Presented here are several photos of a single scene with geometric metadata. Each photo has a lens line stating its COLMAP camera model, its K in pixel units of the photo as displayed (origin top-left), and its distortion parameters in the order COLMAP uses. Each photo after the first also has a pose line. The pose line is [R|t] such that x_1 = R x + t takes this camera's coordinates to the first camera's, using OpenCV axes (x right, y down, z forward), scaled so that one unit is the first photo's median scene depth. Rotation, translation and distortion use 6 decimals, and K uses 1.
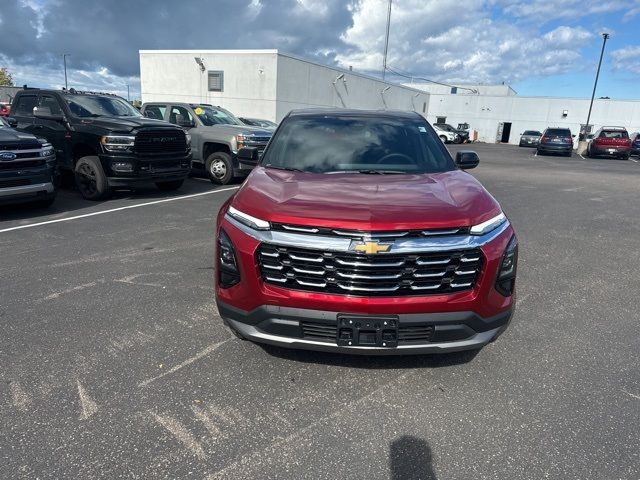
lens RADIAL K [[432.7, 0, 320.0], [0, 432.7, 240.0], [0, 0, 1]] dist [-0.000501, -0.002443]
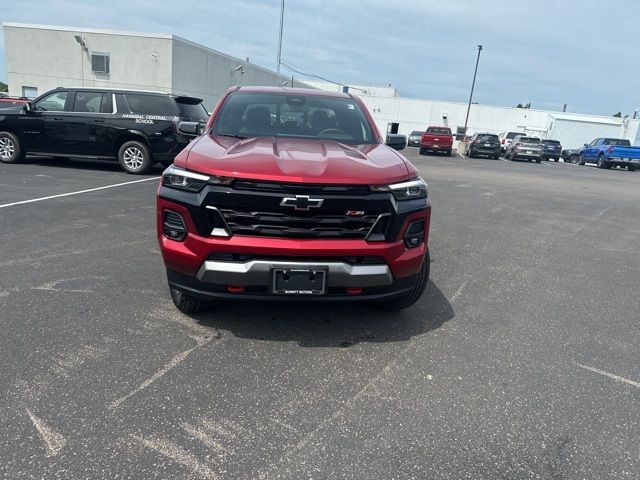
lens RADIAL K [[432.7, 0, 320.0], [0, 432.7, 240.0], [0, 0, 1]] dist [-0.000501, -0.002443]
pose [[0.971328, -0.024802, 0.236445, -0.178390], [0.022046, 0.999655, 0.014293, -0.002649], [-0.236718, -0.008671, 0.971540, 0.052503]]
